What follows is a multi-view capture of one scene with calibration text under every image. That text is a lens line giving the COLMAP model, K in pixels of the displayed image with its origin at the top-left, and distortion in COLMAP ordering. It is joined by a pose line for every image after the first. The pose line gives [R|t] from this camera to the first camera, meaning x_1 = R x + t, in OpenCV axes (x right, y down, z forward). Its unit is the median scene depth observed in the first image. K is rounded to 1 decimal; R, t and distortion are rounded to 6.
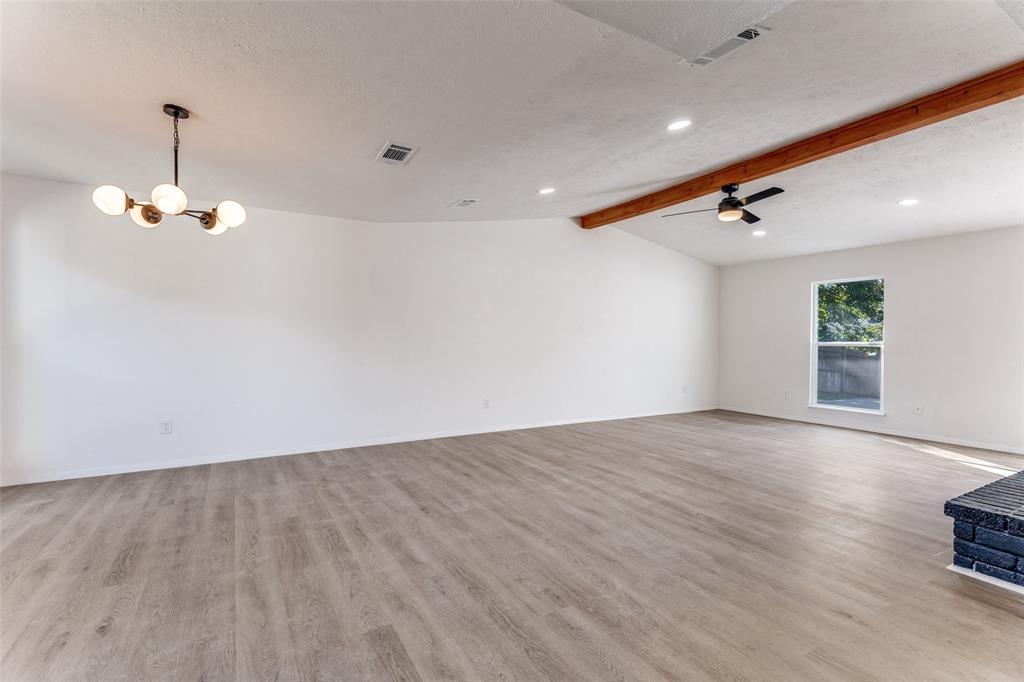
lens RADIAL K [[476.1, 0, 512.0], [0, 476.1, 341.0], [0, 0, 1]] dist [0.007857, 0.000230]
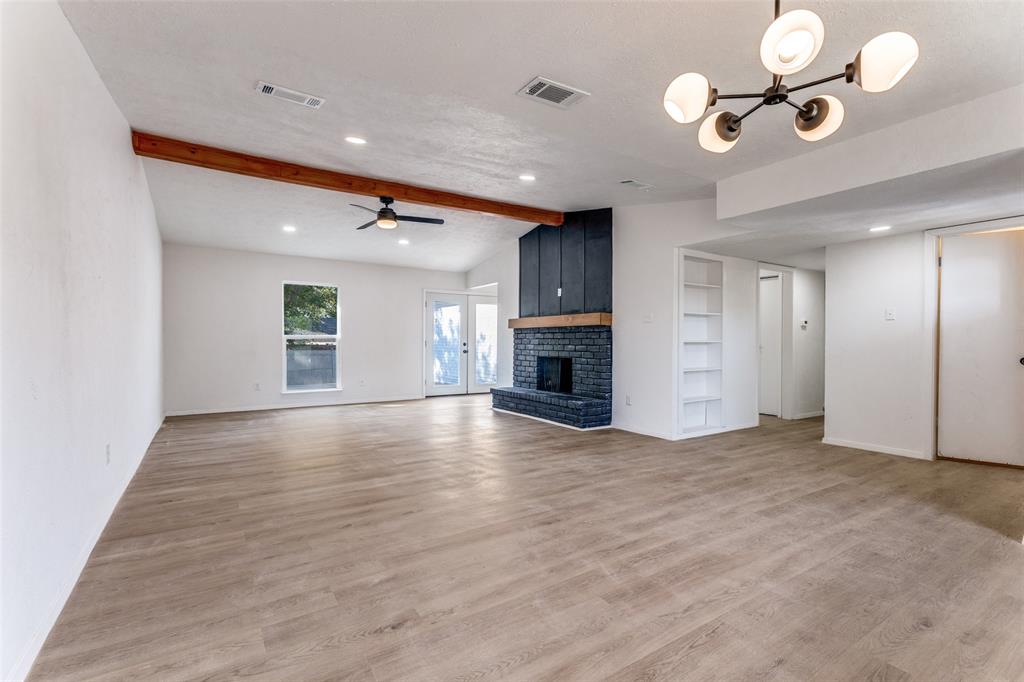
lens RADIAL K [[476.1, 0, 512.0], [0, 476.1, 341.0], [0, 0, 1]] dist [0.007857, 0.000230]
pose [[-0.051421, -0.008166, 0.998644, -1.073952], [-0.000259, 0.999967, 0.008163, 0.015887], [-0.998677, 0.000161, -0.051422, 1.142221]]
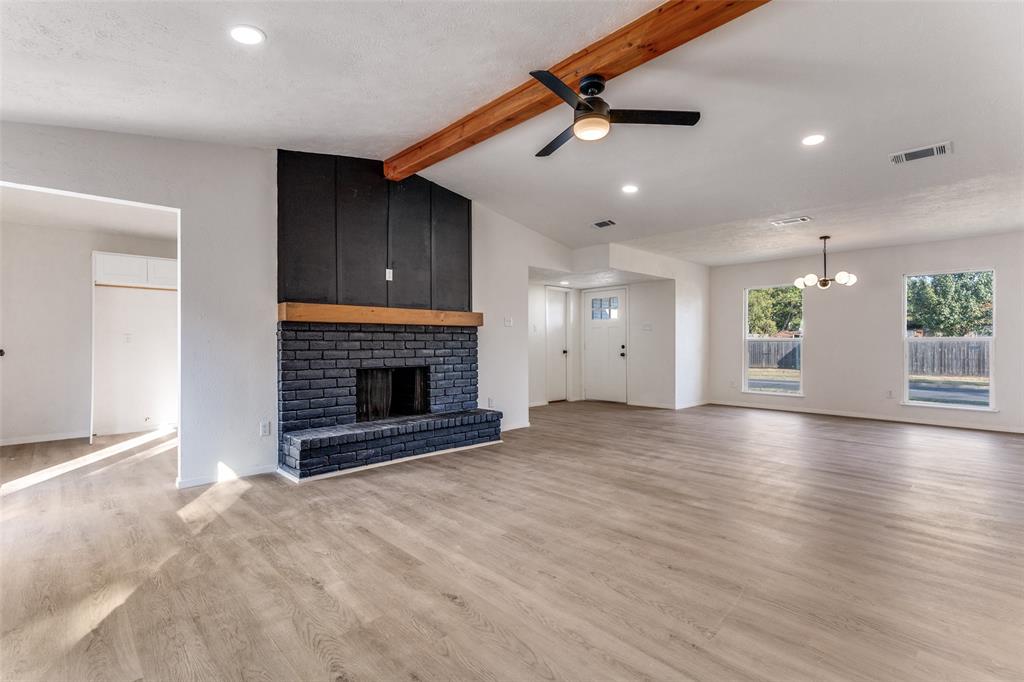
lens RADIAL K [[476.1, 0, 512.0], [0, 476.1, 341.0], [0, 0, 1]] dist [0.007857, 0.000230]
pose [[-0.973932, -0.005024, -0.226785, 1.050060], [-0.003596, 0.999971, -0.006711, 0.032862], [0.226812, -0.005720, -0.973922, 2.390620]]
